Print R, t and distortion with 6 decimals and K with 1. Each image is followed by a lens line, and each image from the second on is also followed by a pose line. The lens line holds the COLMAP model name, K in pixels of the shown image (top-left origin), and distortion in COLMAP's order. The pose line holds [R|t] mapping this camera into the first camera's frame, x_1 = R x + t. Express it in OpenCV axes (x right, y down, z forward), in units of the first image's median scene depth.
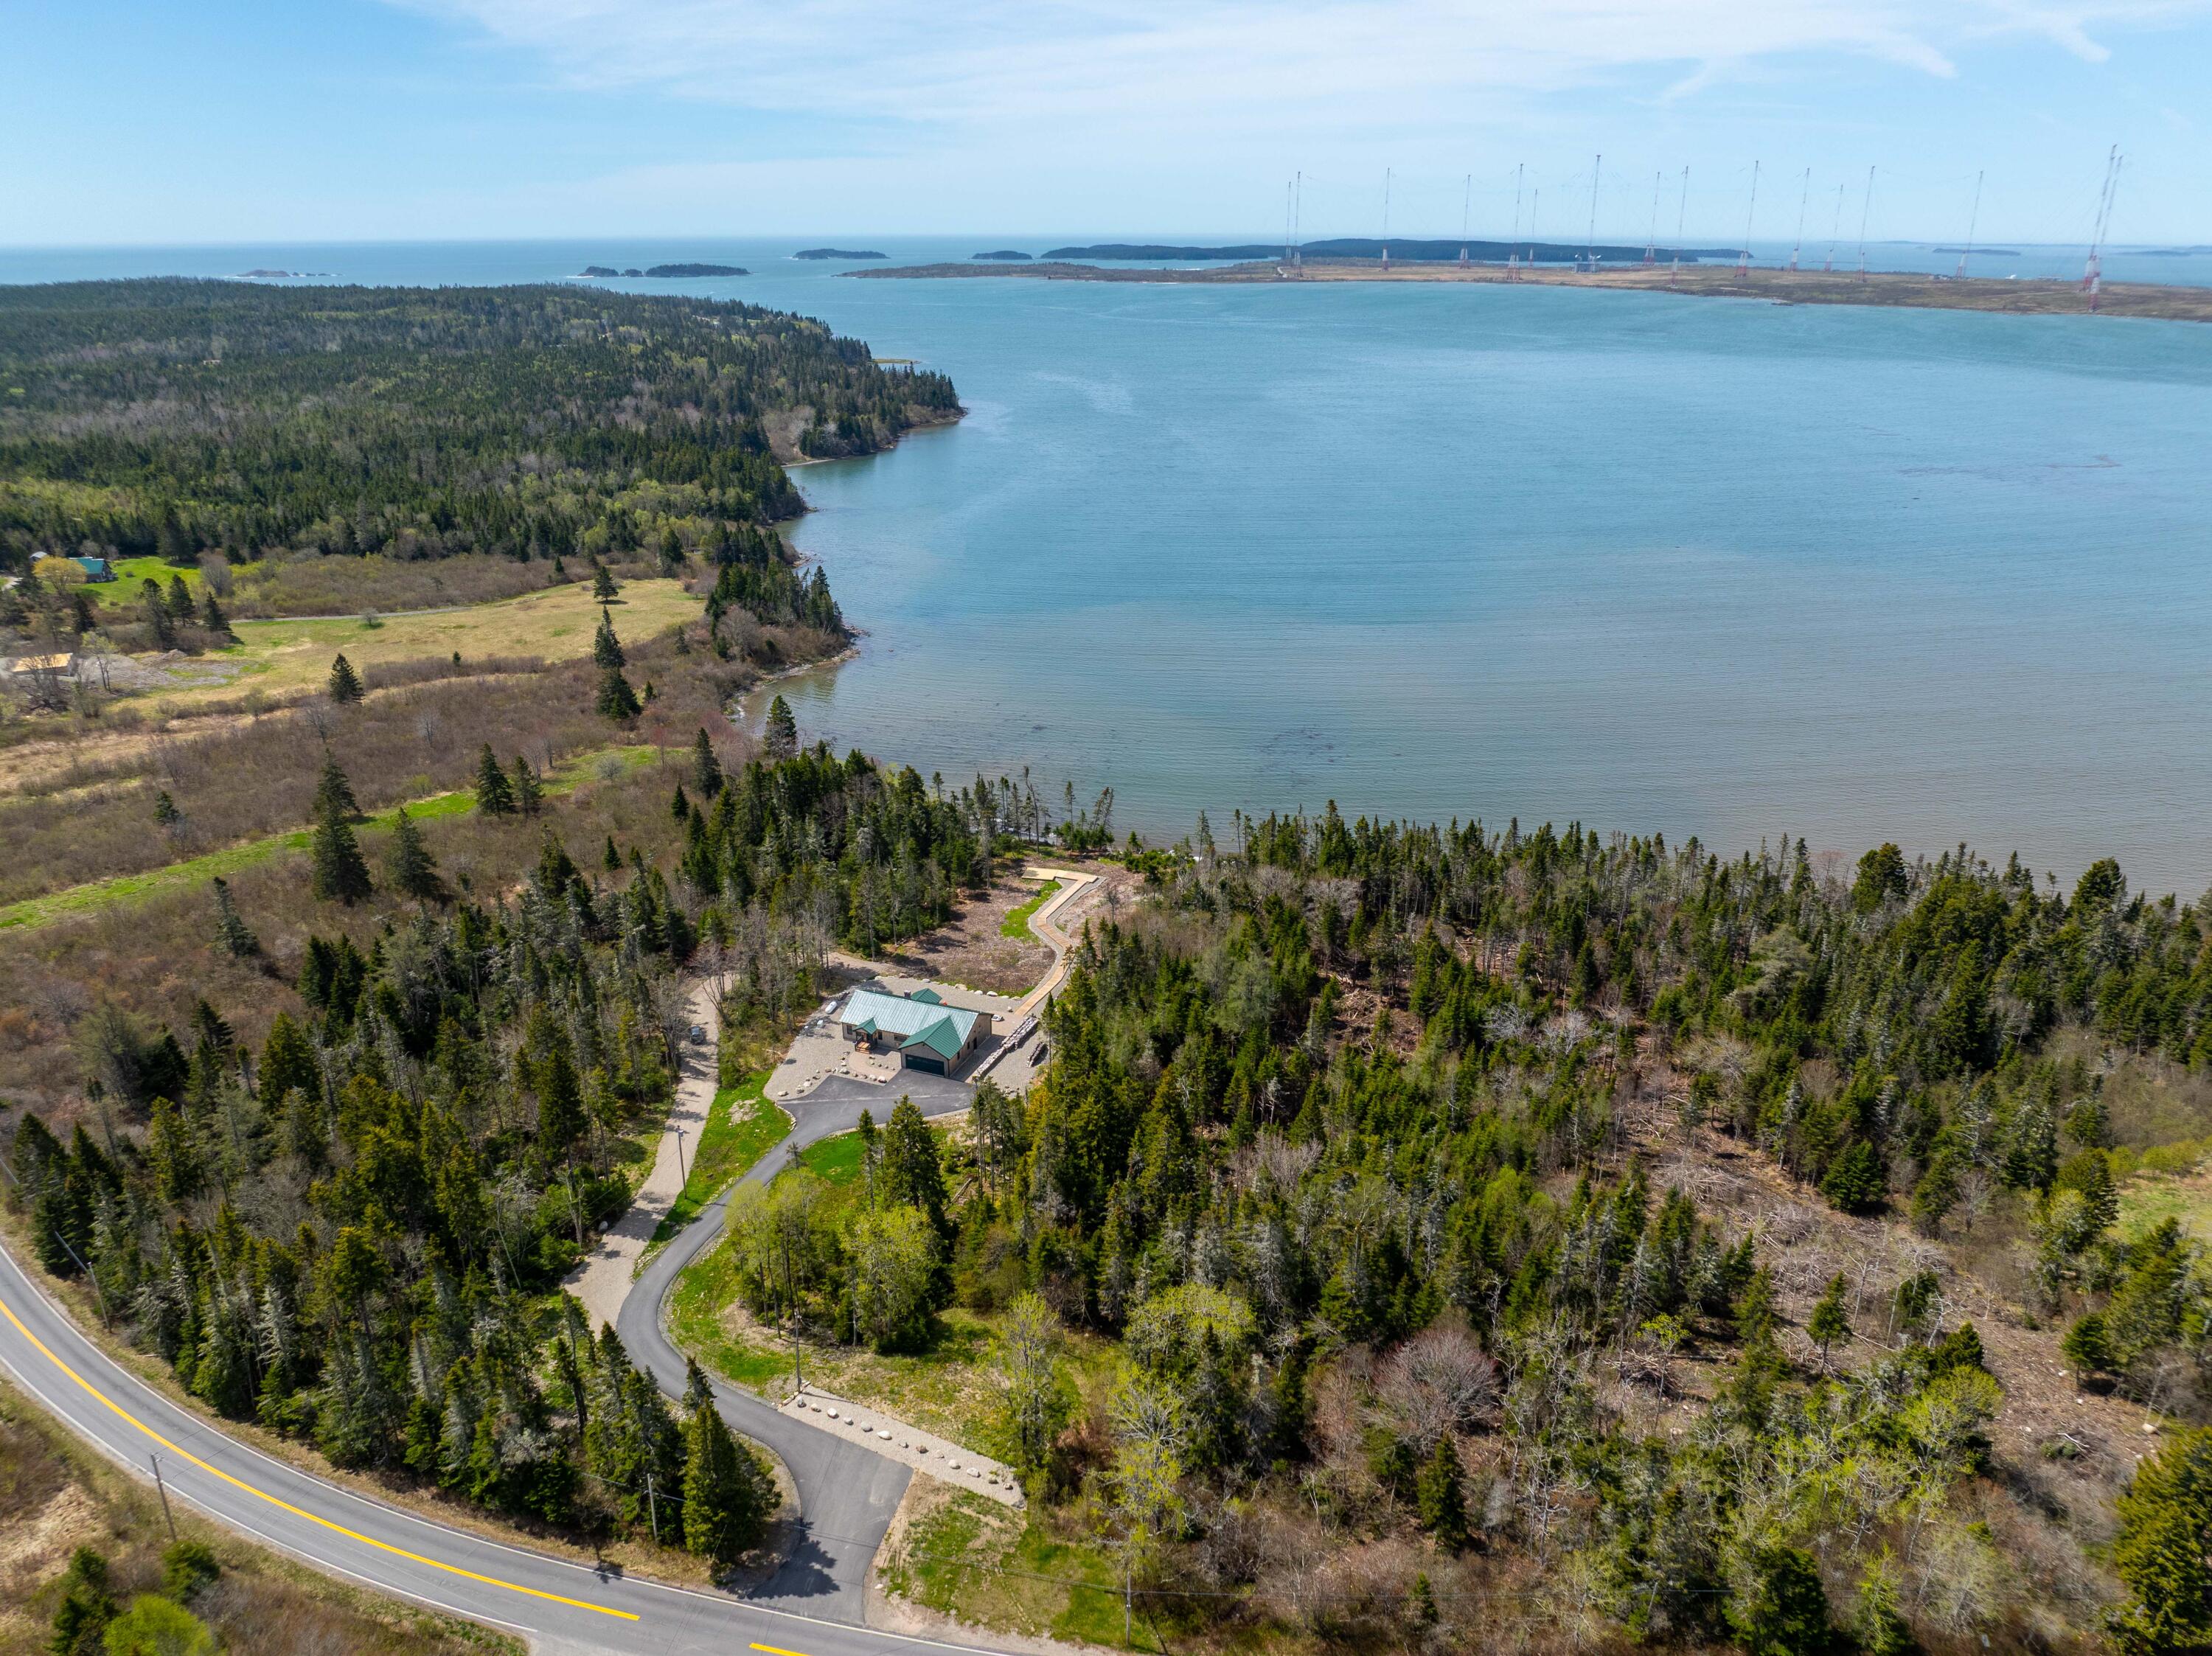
lens RADIAL K [[1548.7, 0, 1106.0], [0, 1548.7, 828.0], [0, 0, 1]] dist [-0.036148, 0.004663]
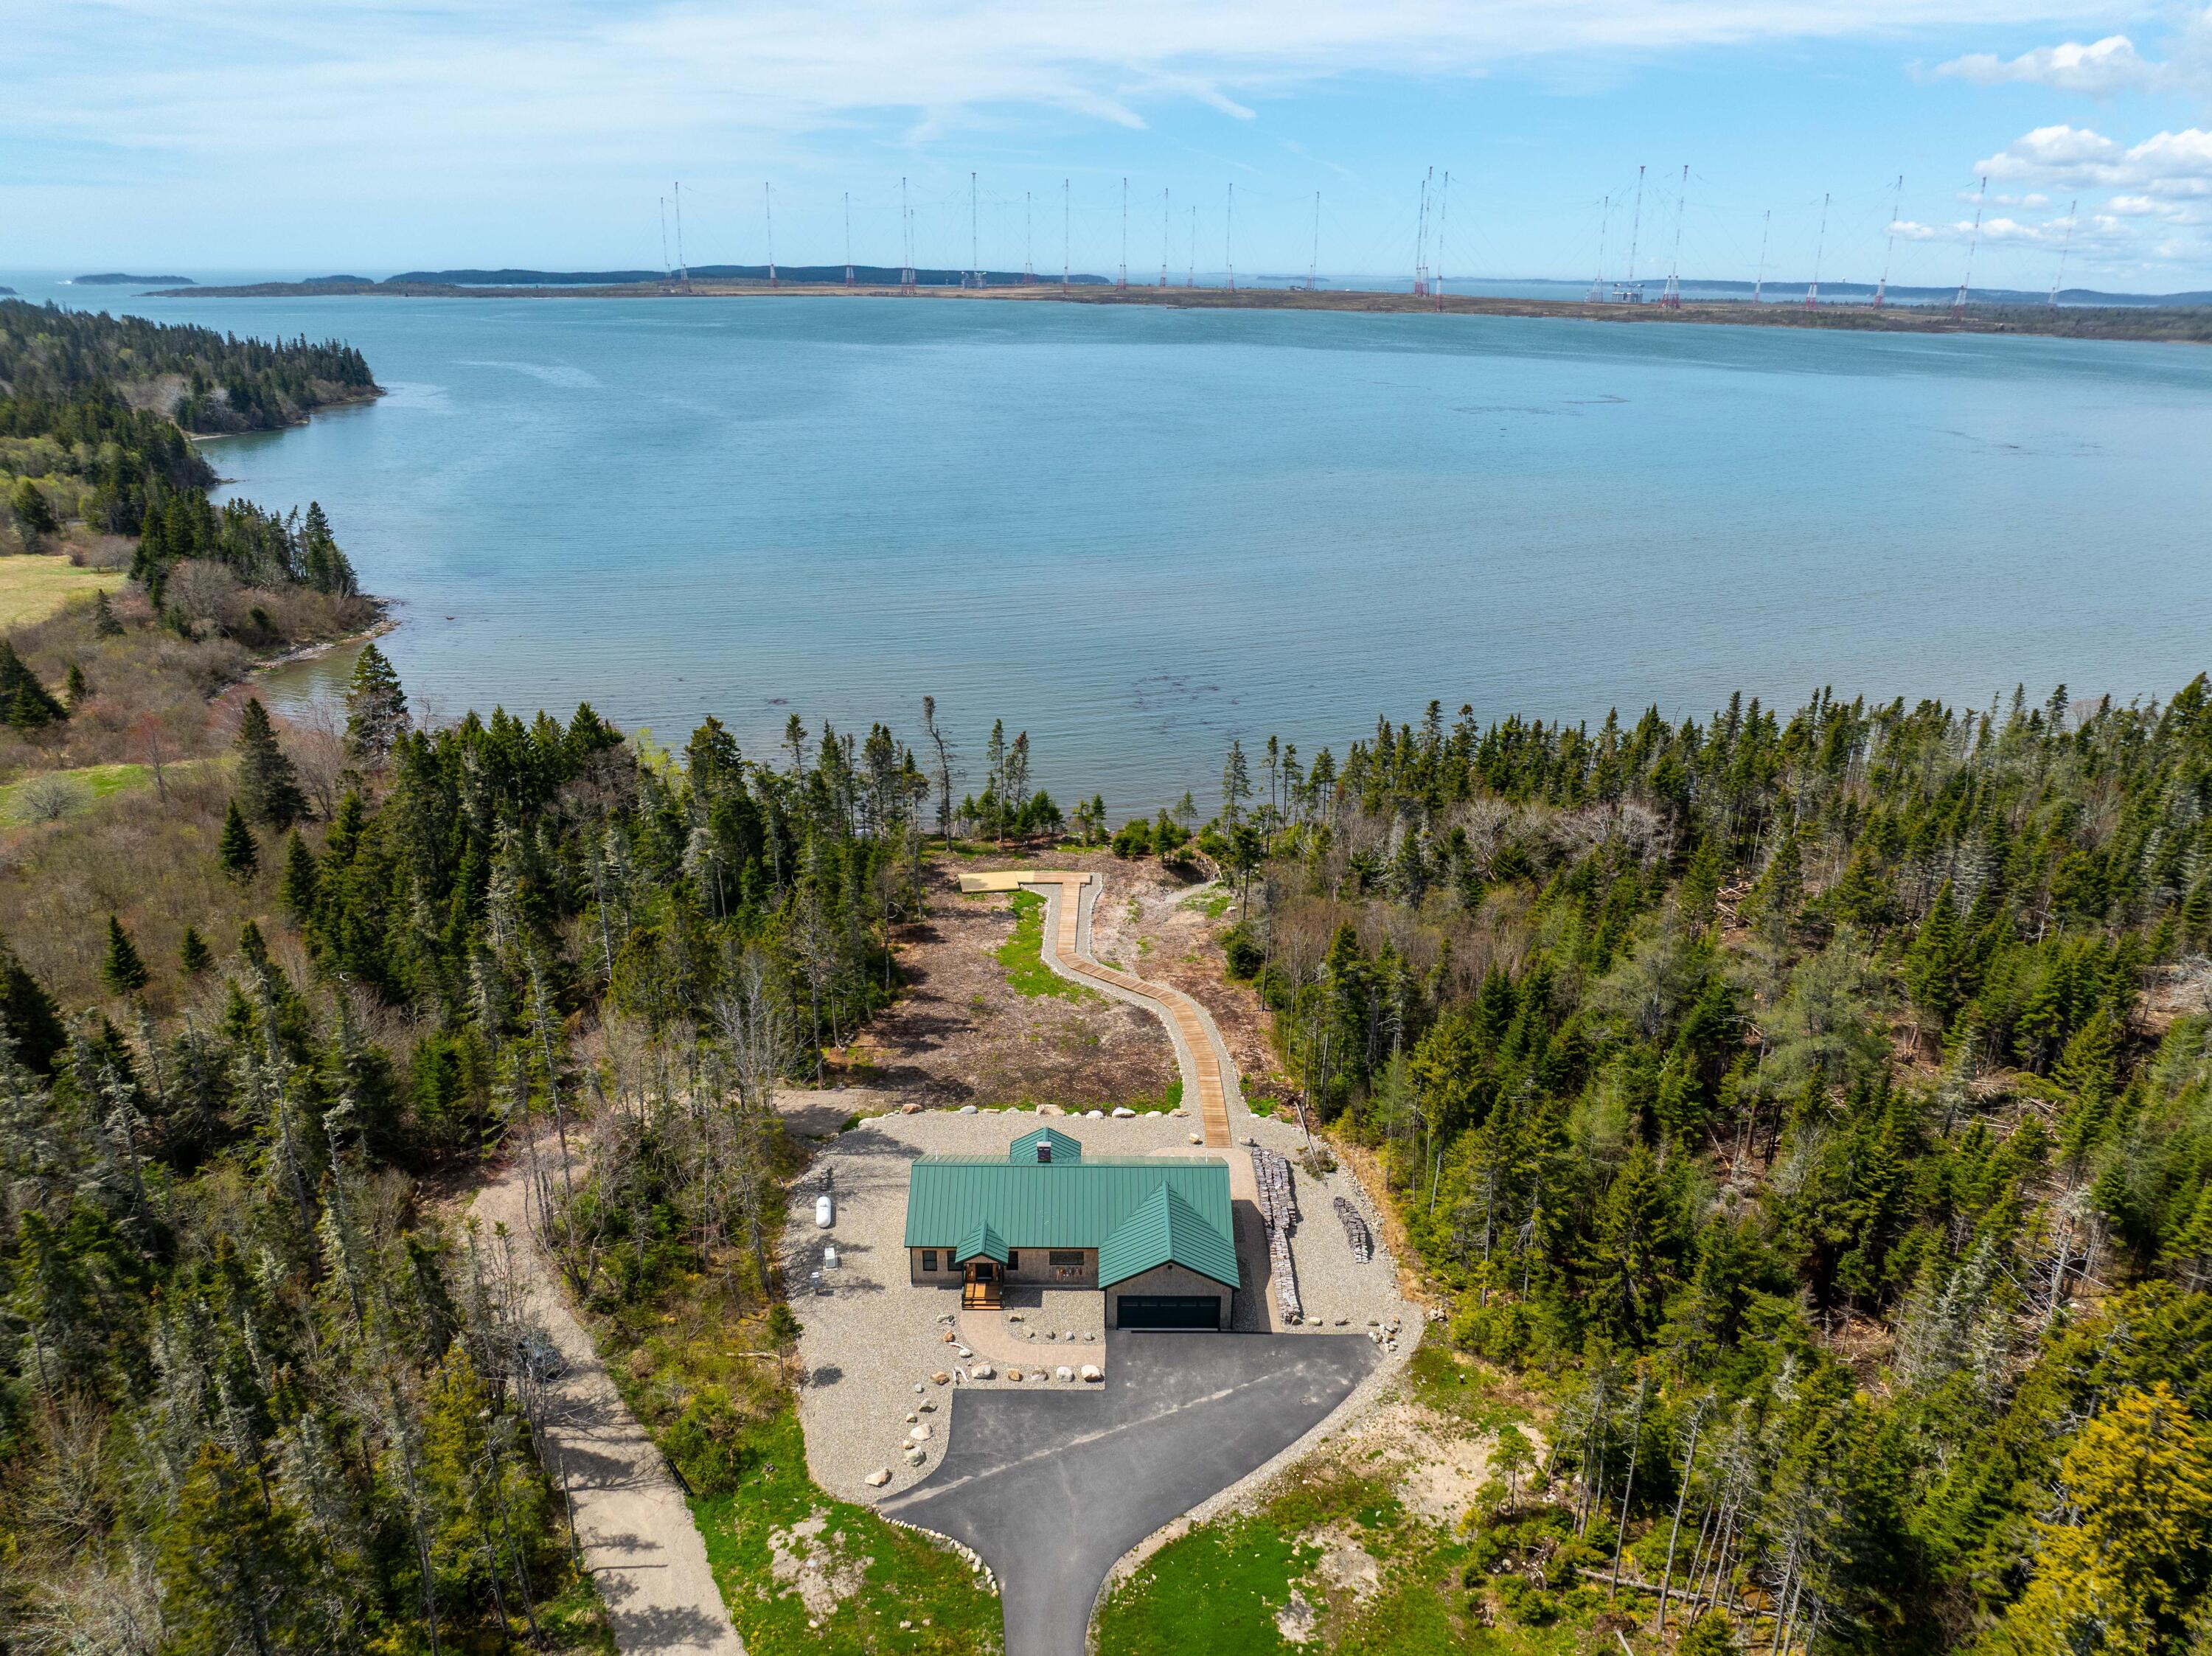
lens RADIAL K [[1558.2, 0, 1106.0], [0, 1558.2, 828.0], [0, 0, 1]] dist [-0.039369, 0.001579]
pose [[0.927540, -0.117176, 0.354879, -0.193807], [0.124537, 0.992213, 0.002113, 0.013801], [-0.352363, 0.042236, 0.934910, 0.438214]]
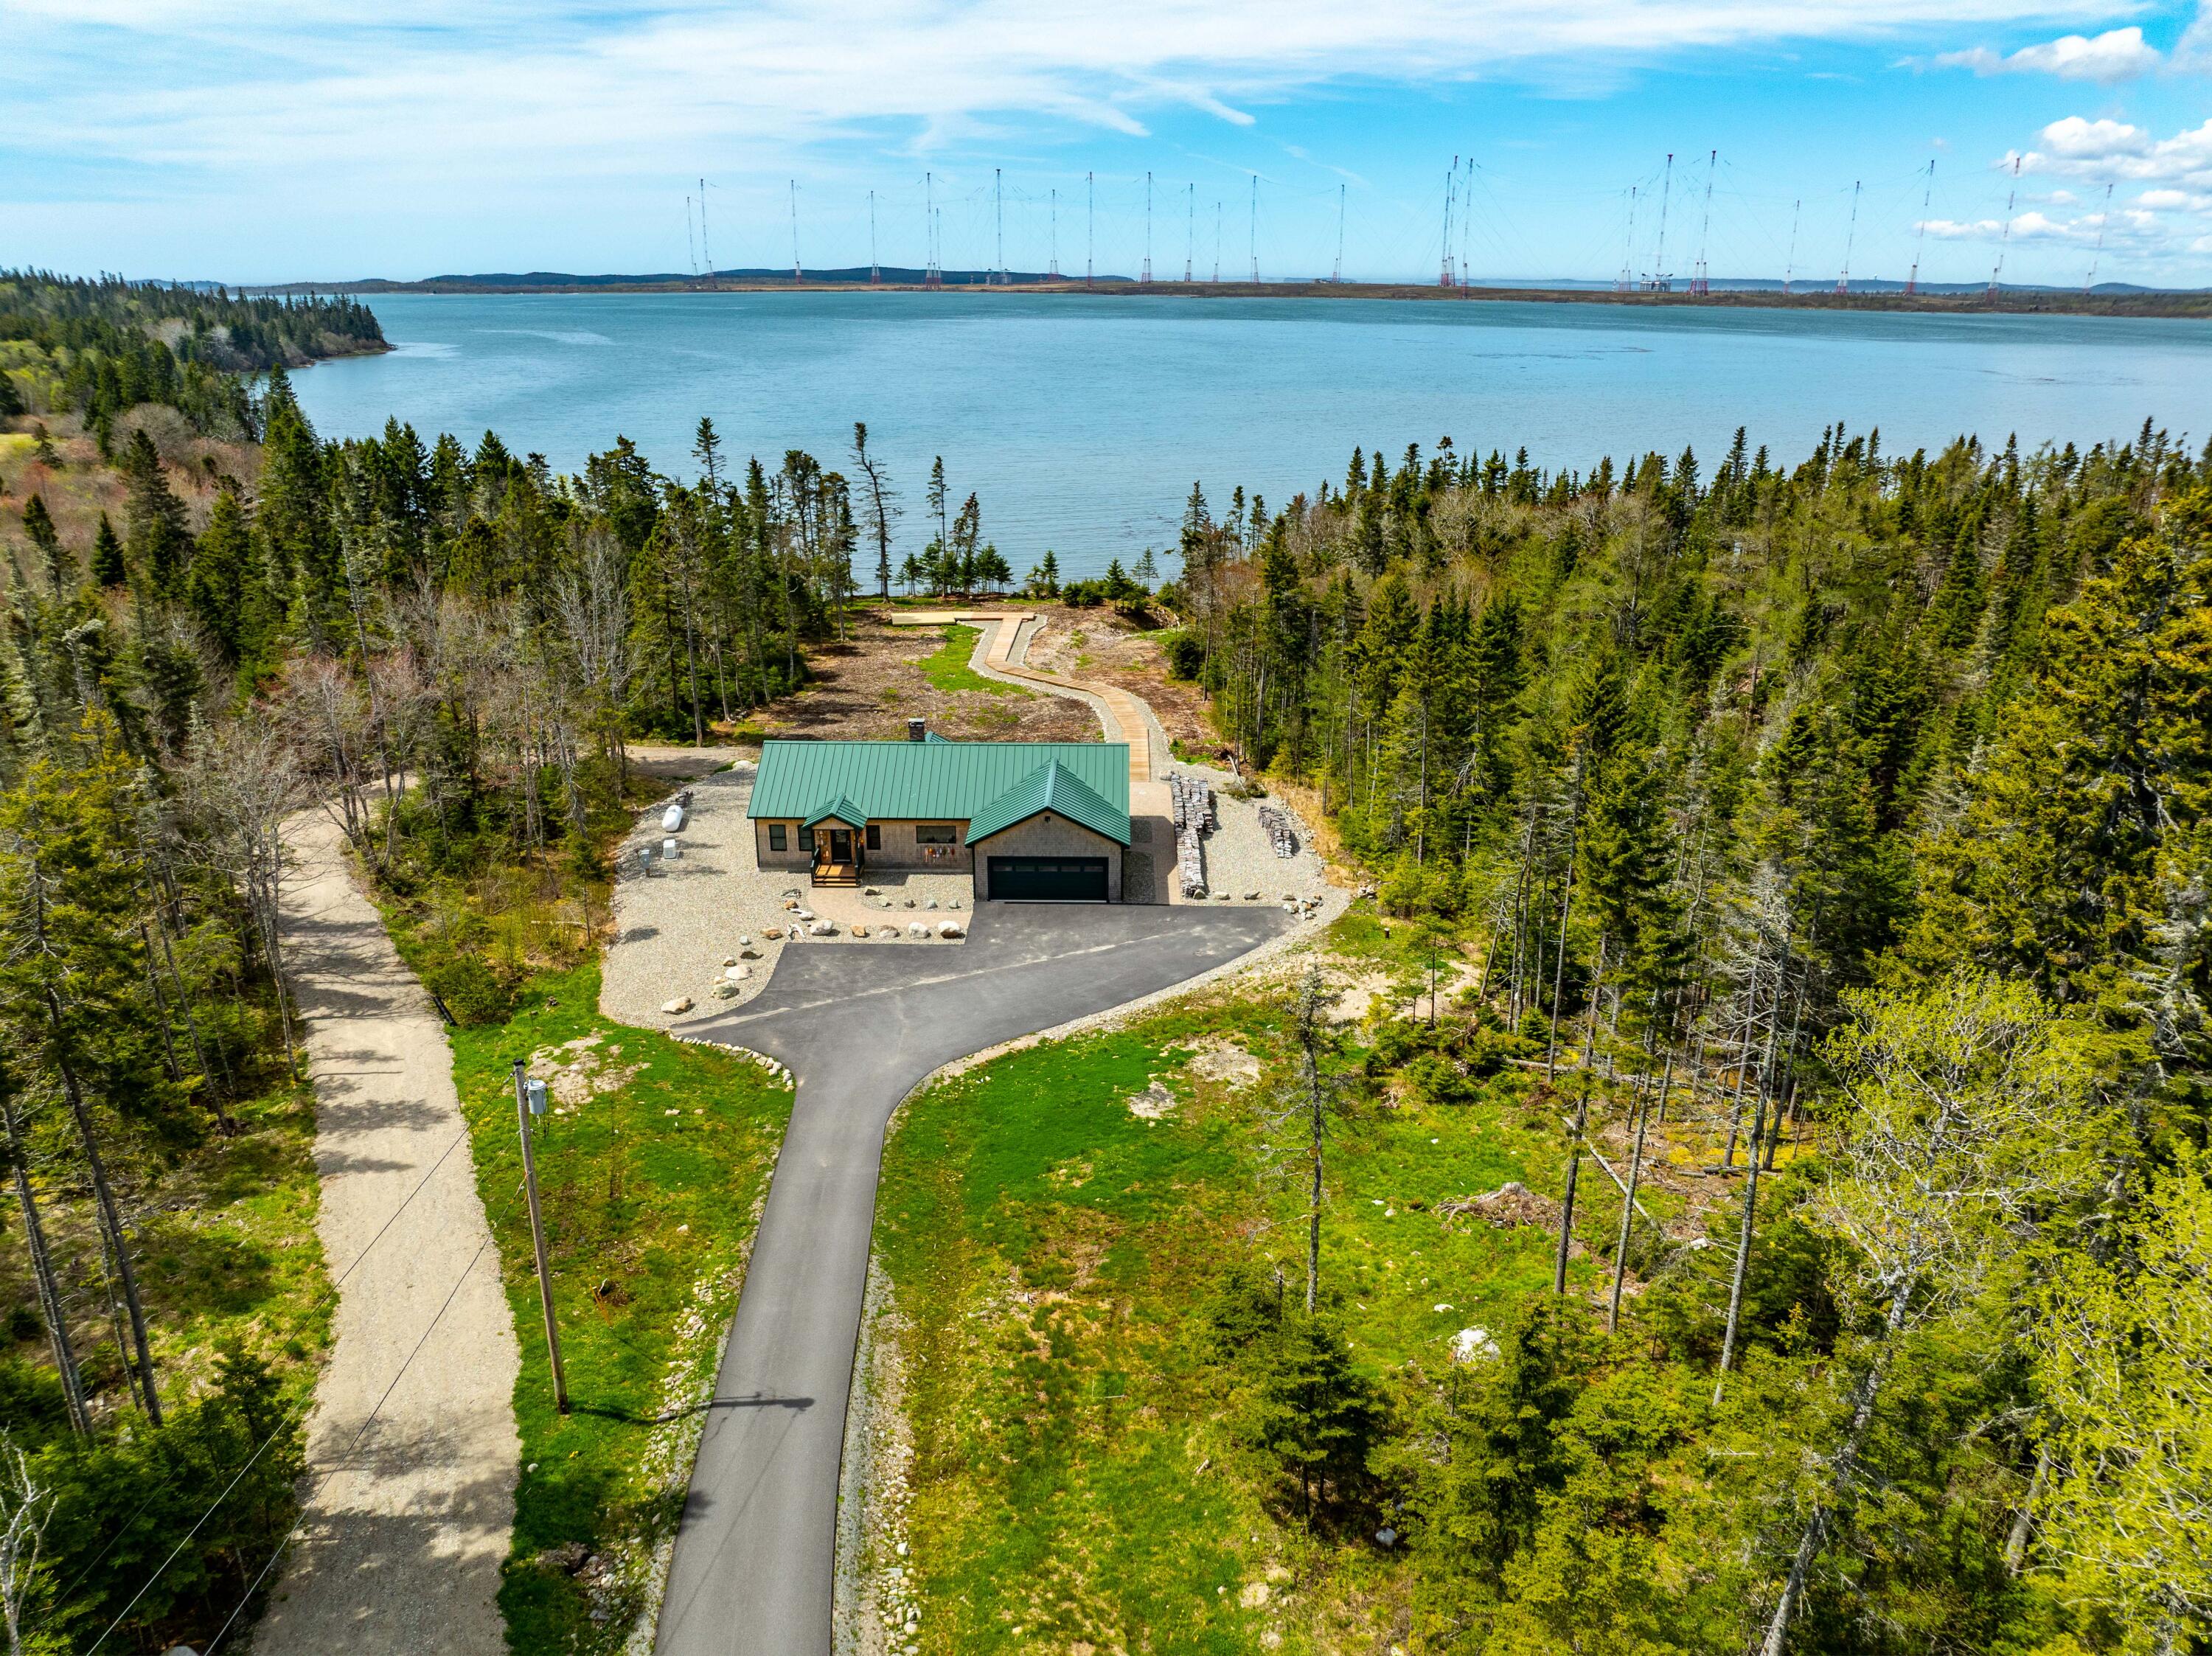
lens RADIAL K [[1558.2, 0, 1106.0], [0, 1558.2, 828.0], [0, 0, 1]] dist [-0.039369, 0.001579]
pose [[0.933646, -0.115940, 0.338914, -0.163484], [0.124404, 0.992226, -0.003276, 0.104616], [-0.335900, 0.045221, 0.940812, 0.474065]]
